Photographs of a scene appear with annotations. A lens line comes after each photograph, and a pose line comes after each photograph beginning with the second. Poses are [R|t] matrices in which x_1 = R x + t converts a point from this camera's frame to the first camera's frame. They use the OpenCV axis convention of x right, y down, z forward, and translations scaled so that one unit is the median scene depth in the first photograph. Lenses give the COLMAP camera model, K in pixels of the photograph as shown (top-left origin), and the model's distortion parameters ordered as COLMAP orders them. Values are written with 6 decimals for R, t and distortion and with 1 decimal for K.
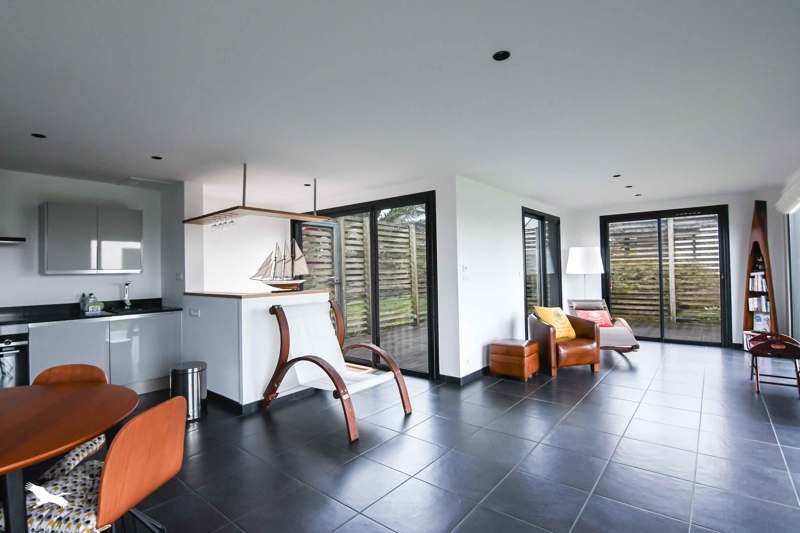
lens RADIAL K [[382.3, 0, 403.3], [0, 382.3, 266.6], [0, 0, 1]] dist [-0.025057, -0.001462]
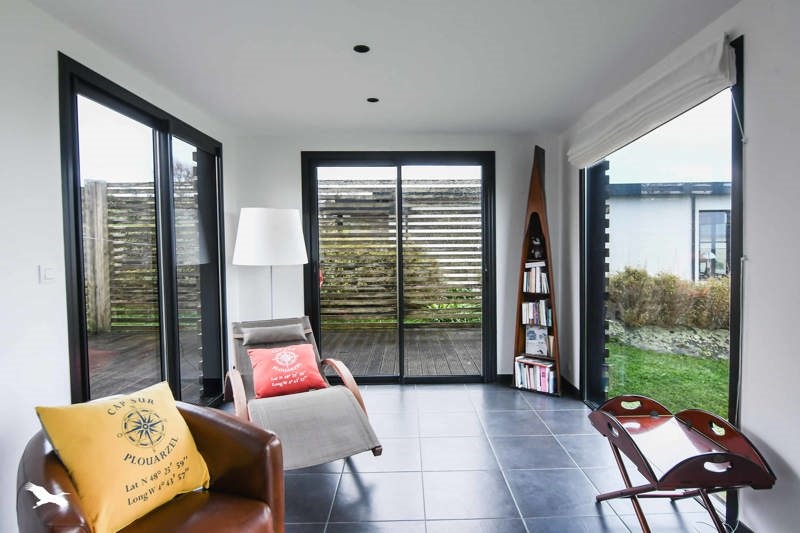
lens RADIAL K [[443.4, 0, 404.4], [0, 443.4, 268.0], [0, 0, 1]] dist [0.001006, -0.000360]
pose [[0.774566, -0.016401, 0.632280, 0.256649], [-0.012610, 0.999065, 0.041362, -0.002573], [-0.632367, -0.040011, 0.773635, 0.464575]]
